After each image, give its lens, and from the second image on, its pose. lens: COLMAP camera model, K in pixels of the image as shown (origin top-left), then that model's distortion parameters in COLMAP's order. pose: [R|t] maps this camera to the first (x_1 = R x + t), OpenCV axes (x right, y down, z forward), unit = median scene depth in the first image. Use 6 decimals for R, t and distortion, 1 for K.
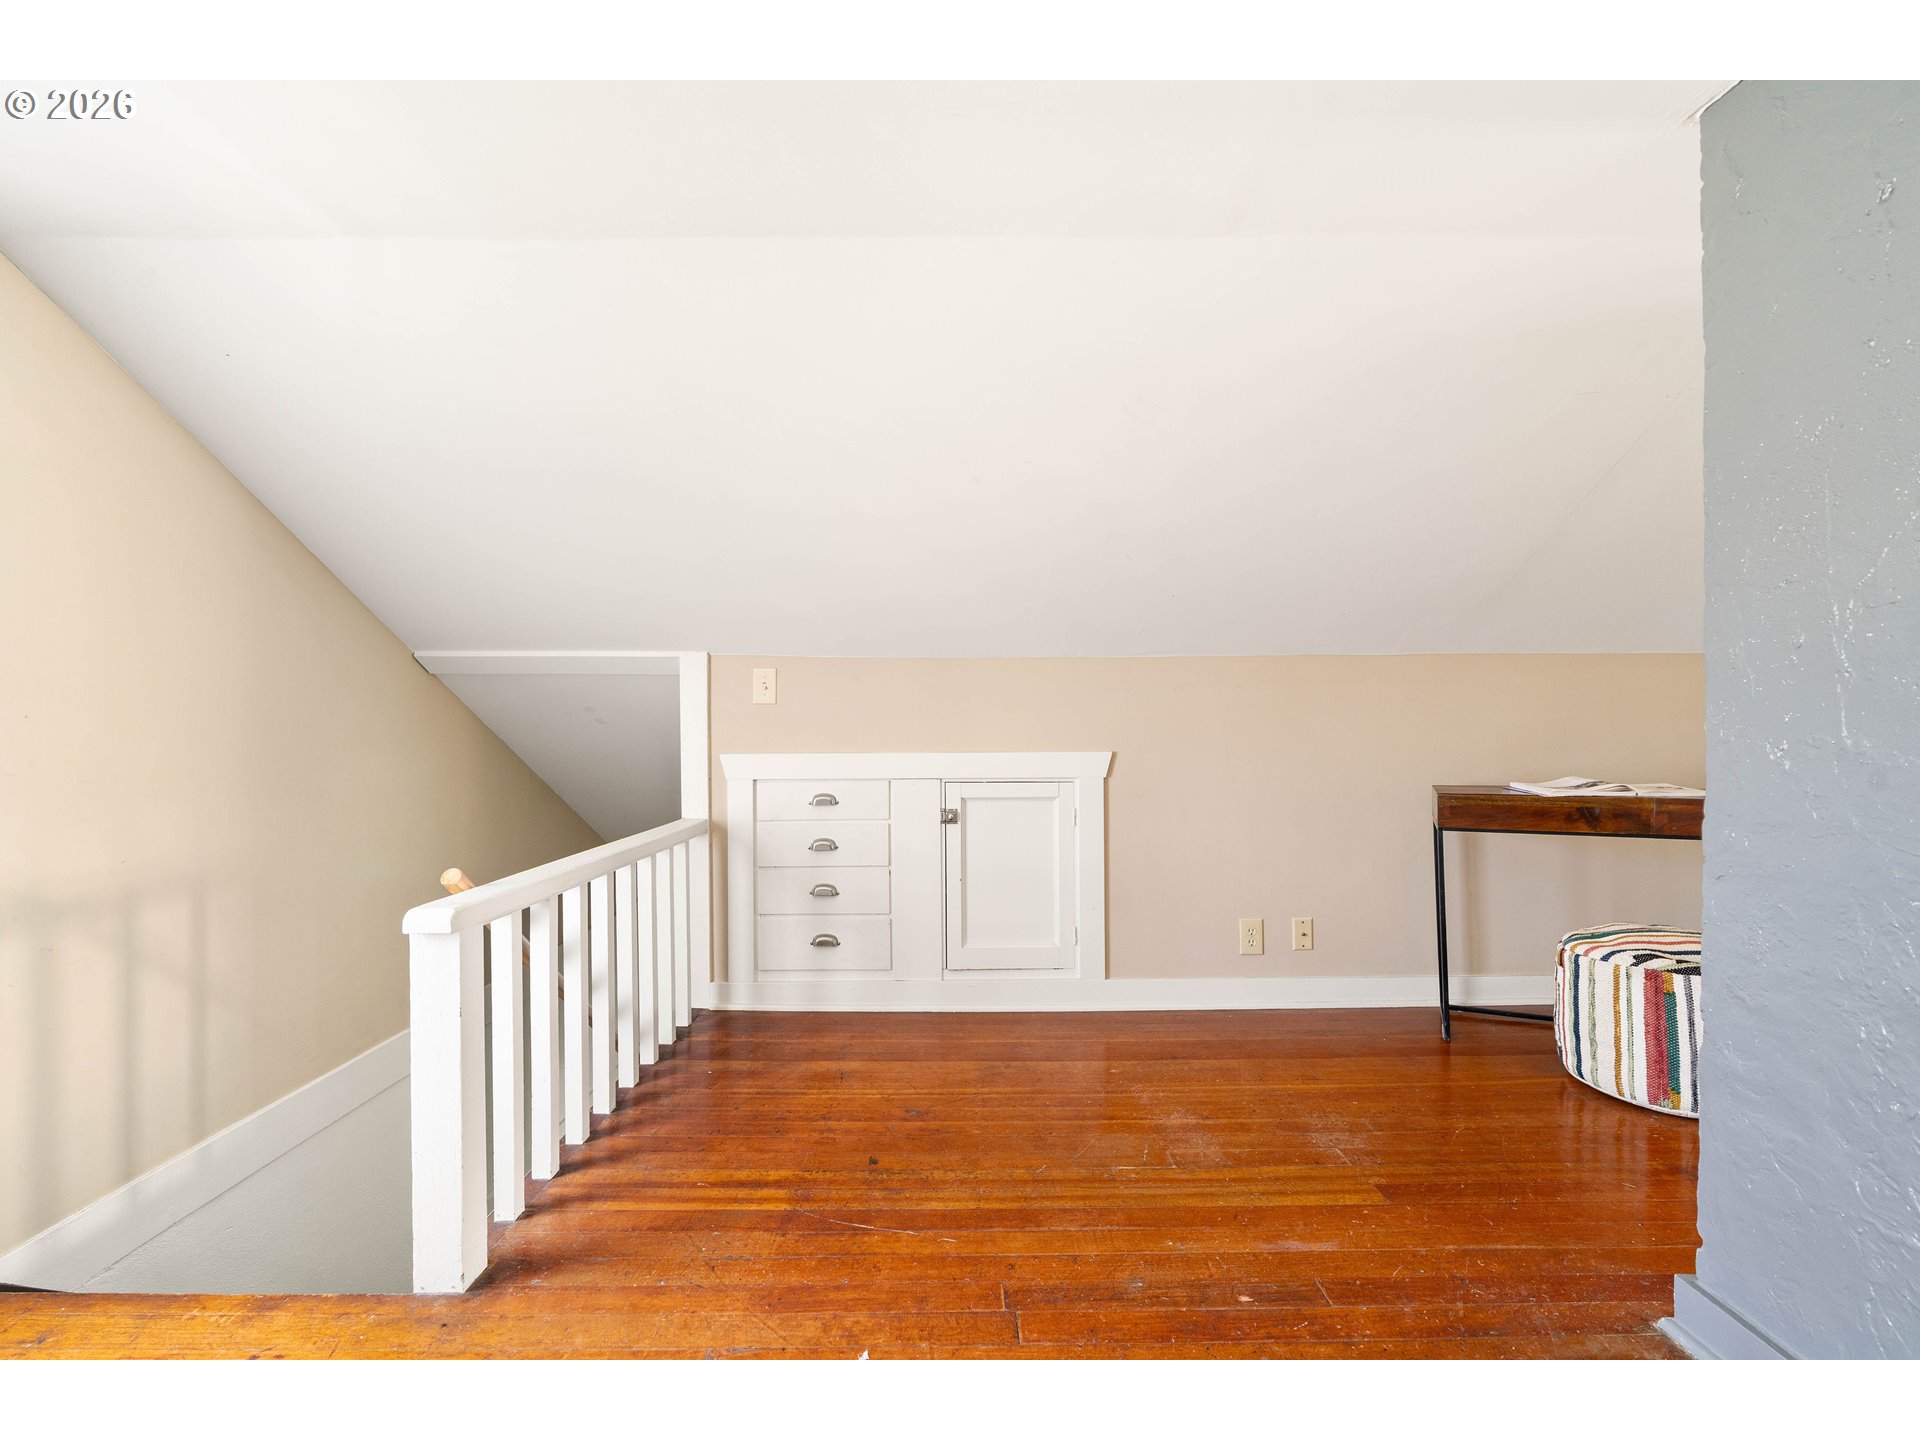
lens RADIAL K [[914.5, 0, 952.7], [0, 914.5, 727.9], [0, 0, 1]] dist [-0.004725, 0.000622]
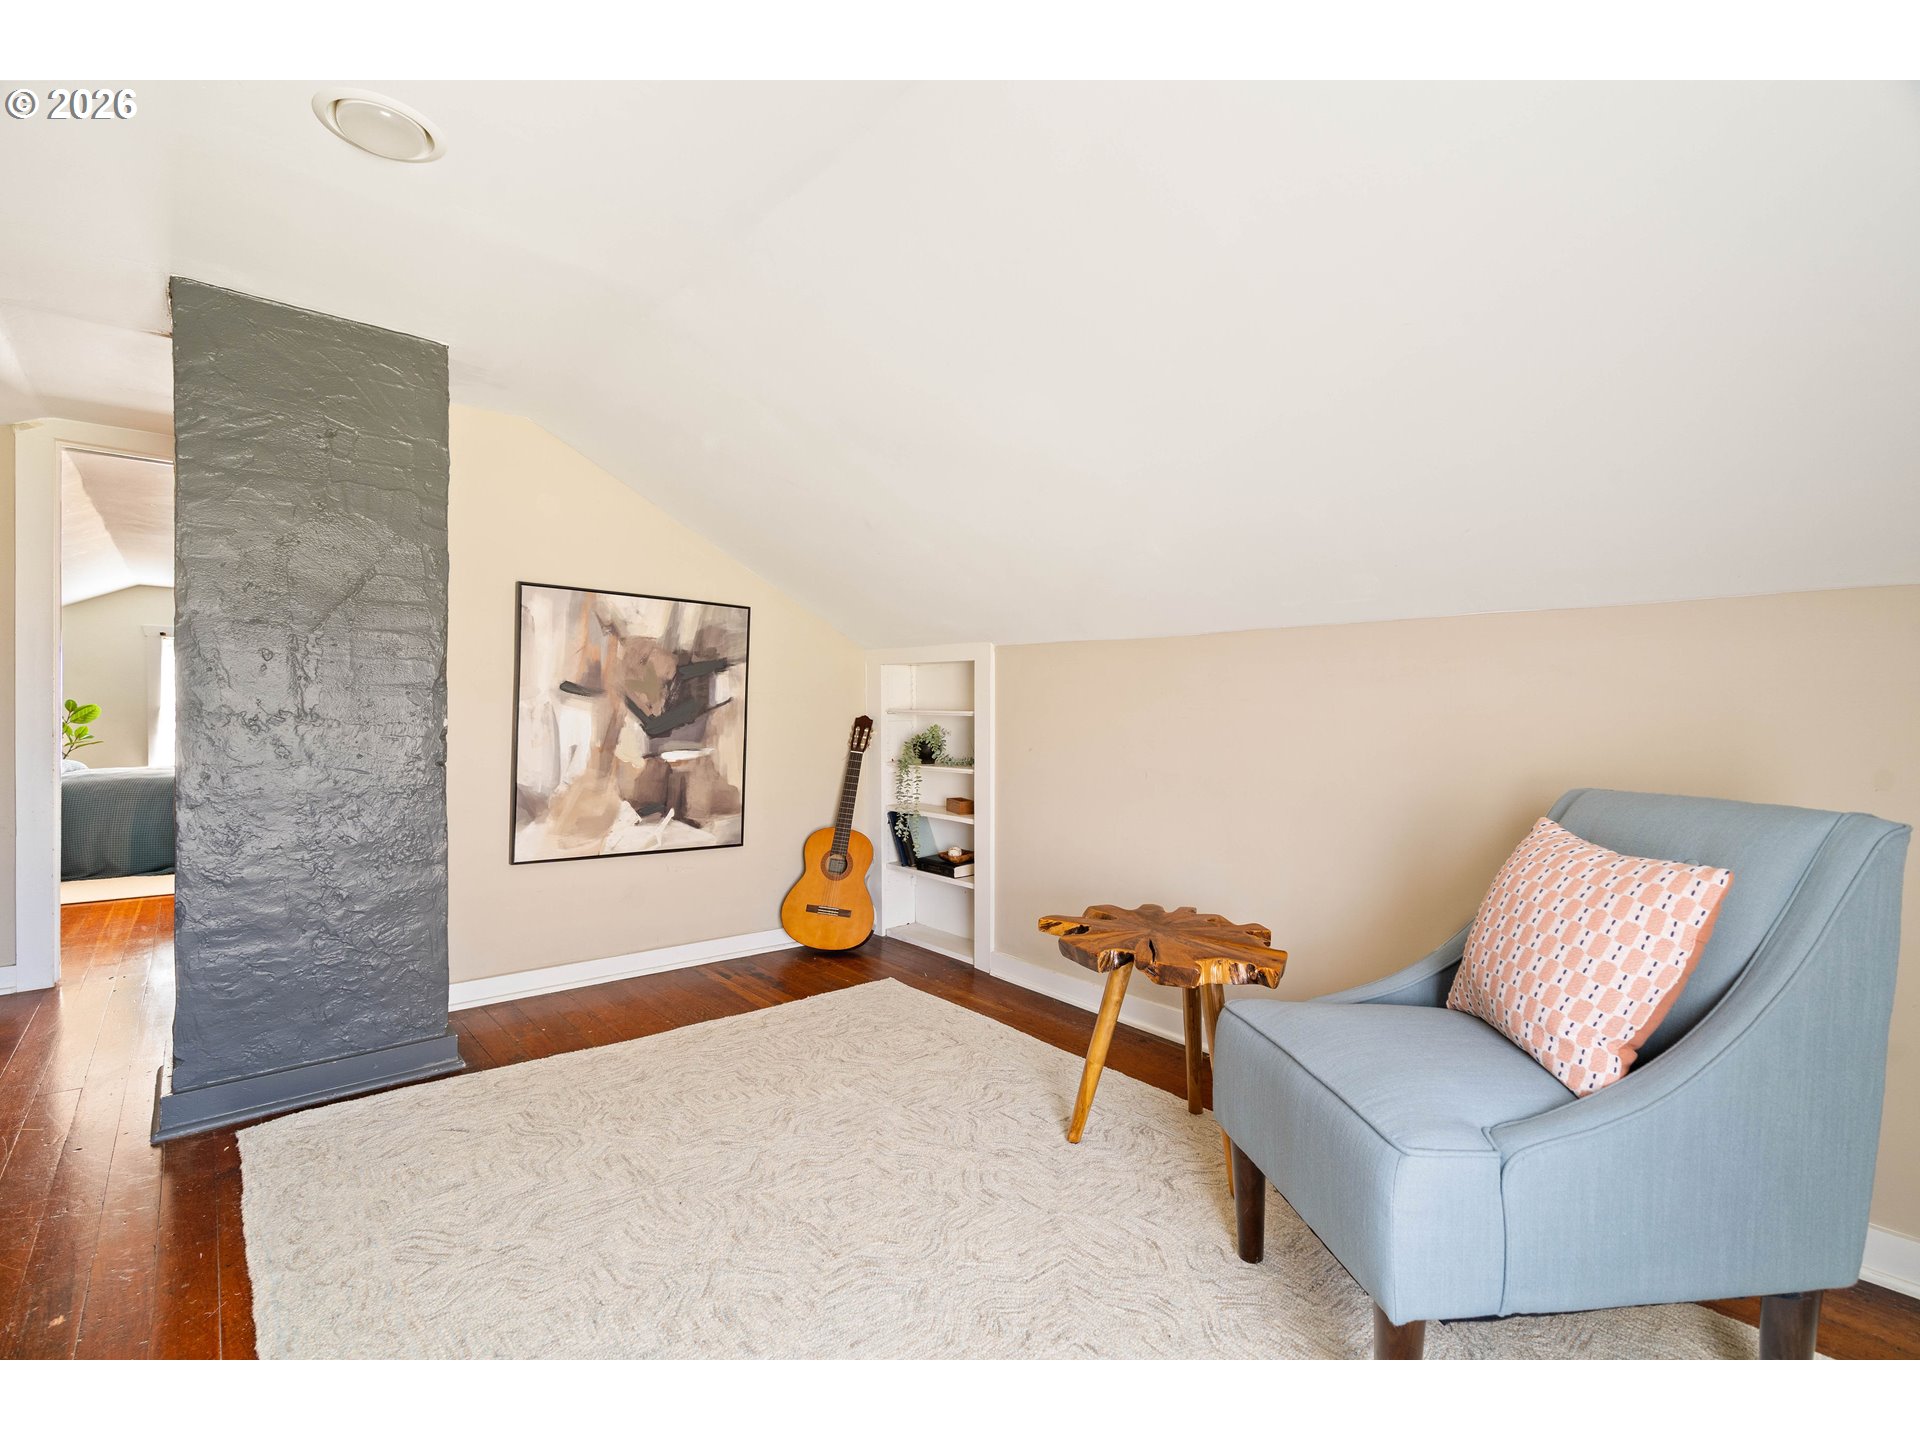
lens RADIAL K [[871.4, 0, 956.8], [0, 871.4, 719.2], [0, 0, 1]] dist [-0.005056, 0.000368]
pose [[-0.662411, -0.008478, 0.749092, -0.630078], [-0.006685, 0.999963, 0.005407, 0.002652], [-0.749110, -0.001426, -0.662444, 0.605508]]
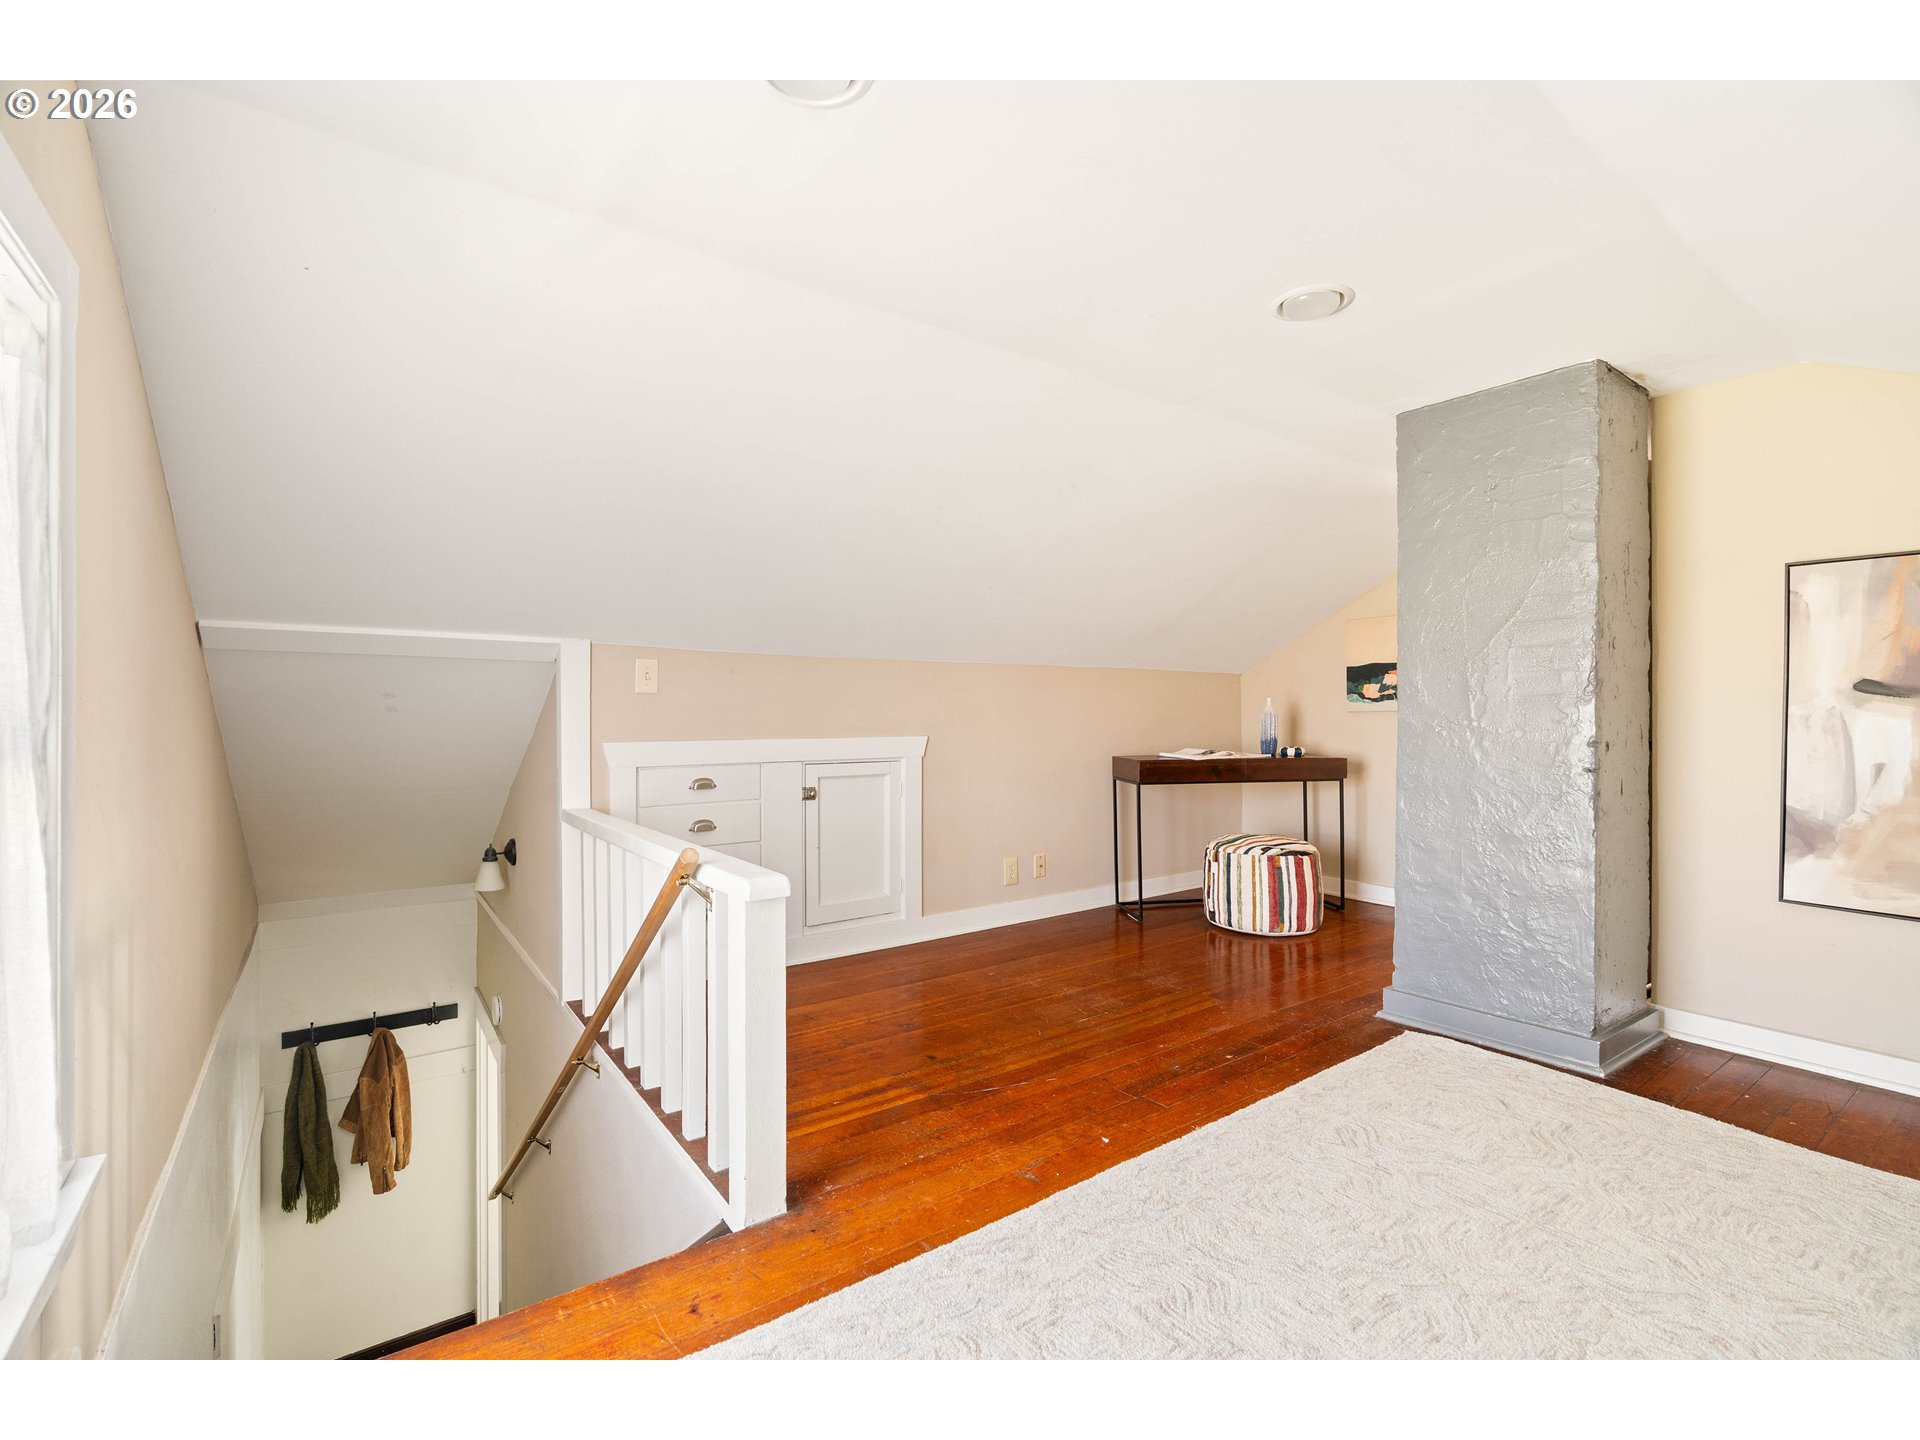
lens RADIAL K [[871.4, 0, 956.8], [0, 871.4, 719.2], [0, 0, 1]] dist [-0.005056, 0.000368]
pose [[0.808898, 0.000950, 0.587948, -0.689700], [-0.000864, 1.000000, -0.000427, 0.004112], [-0.587948, -0.000162, 0.808899, -0.000432]]
